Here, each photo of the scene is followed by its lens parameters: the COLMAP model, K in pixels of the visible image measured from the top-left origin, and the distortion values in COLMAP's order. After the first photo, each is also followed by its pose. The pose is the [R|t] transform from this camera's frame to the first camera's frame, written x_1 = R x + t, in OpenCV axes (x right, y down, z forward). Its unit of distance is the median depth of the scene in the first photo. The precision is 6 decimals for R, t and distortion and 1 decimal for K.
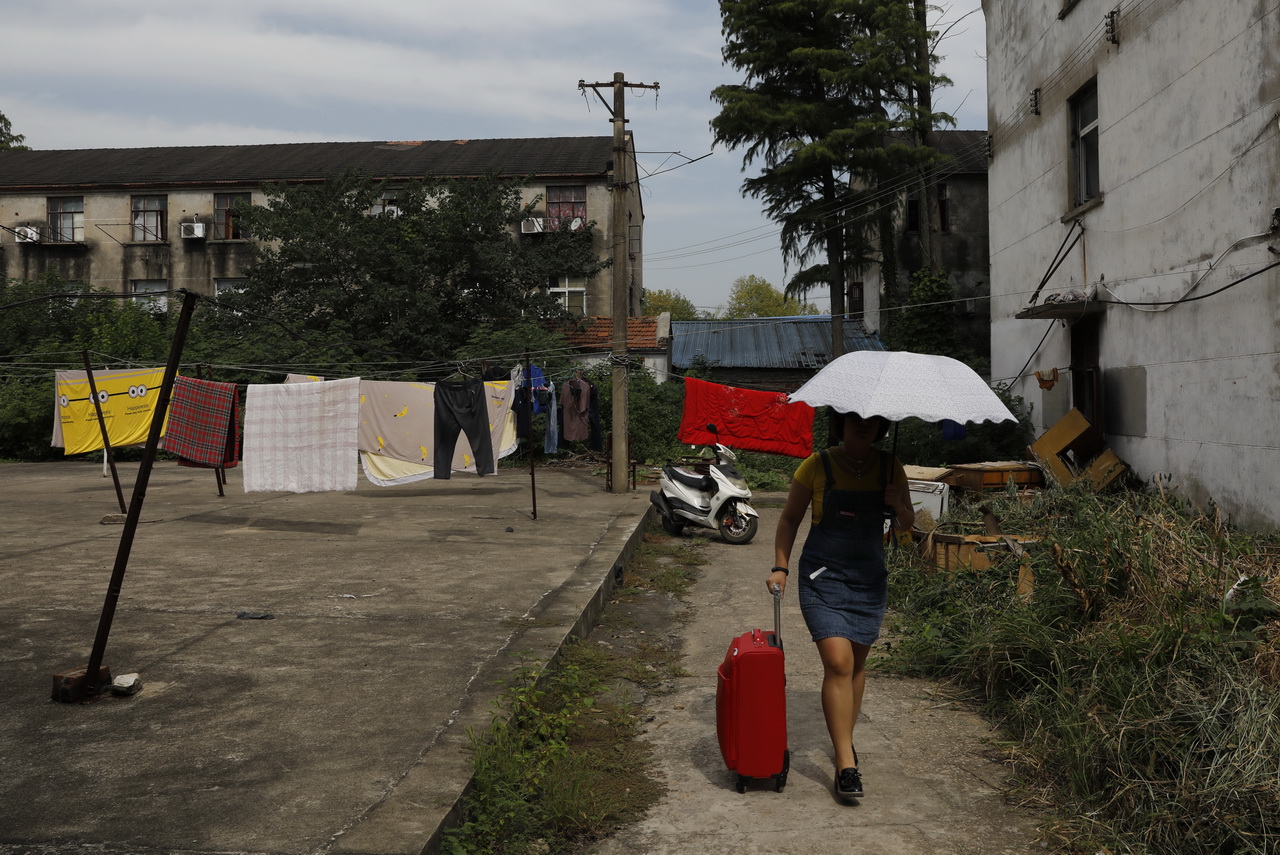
lens RADIAL K [[904.5, 0, 640.0], [0, 904.5, 427.5], [0, 0, 1]] dist [-0.000733, -0.000283]
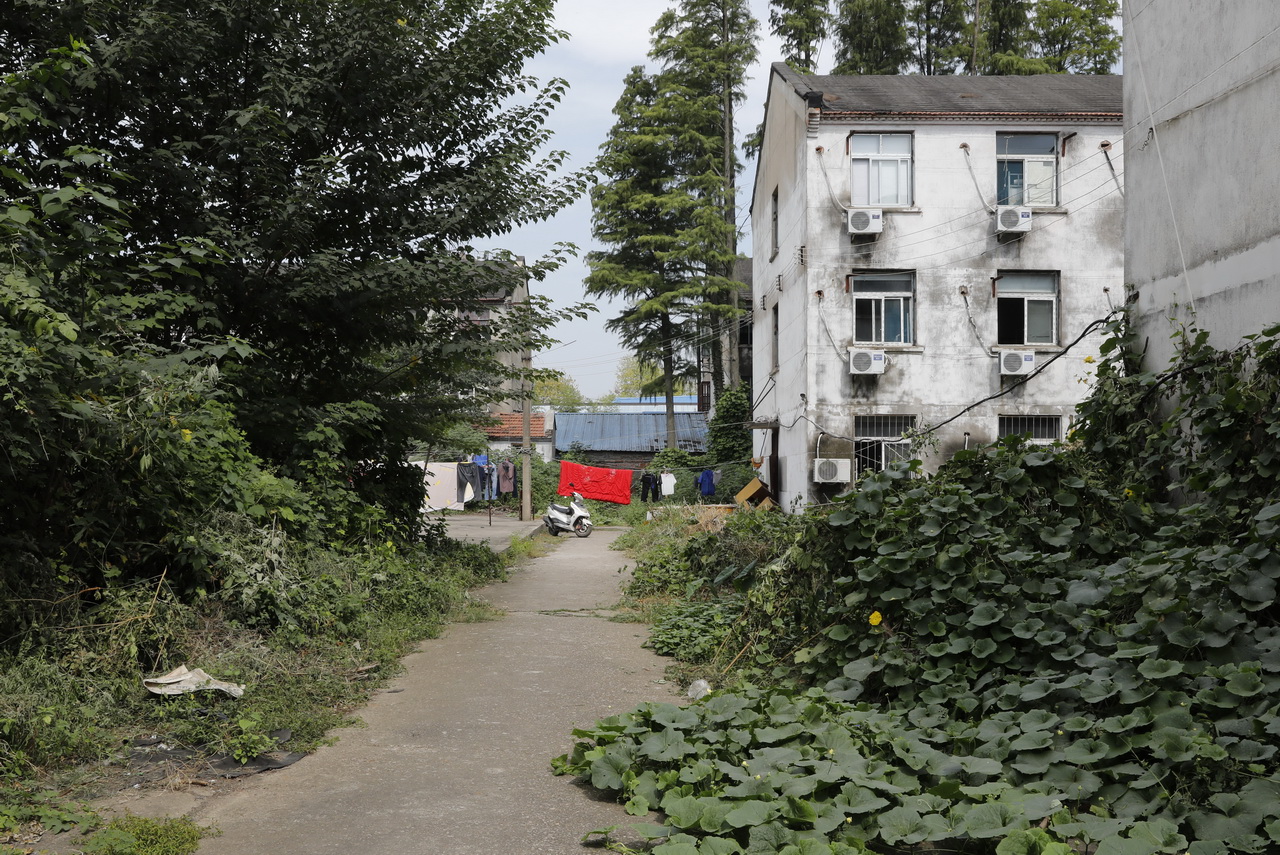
lens RADIAL K [[1068.3, 0, 640.0], [0, 1068.3, 427.5], [0, 0, 1]] dist [-0.000992, -0.000078]
pose [[0.993772, 0.007820, 0.111162, -0.019472], [0.000945, 0.996907, -0.078578, 0.028857], [-0.111433, 0.078194, 0.990691, -0.696952]]
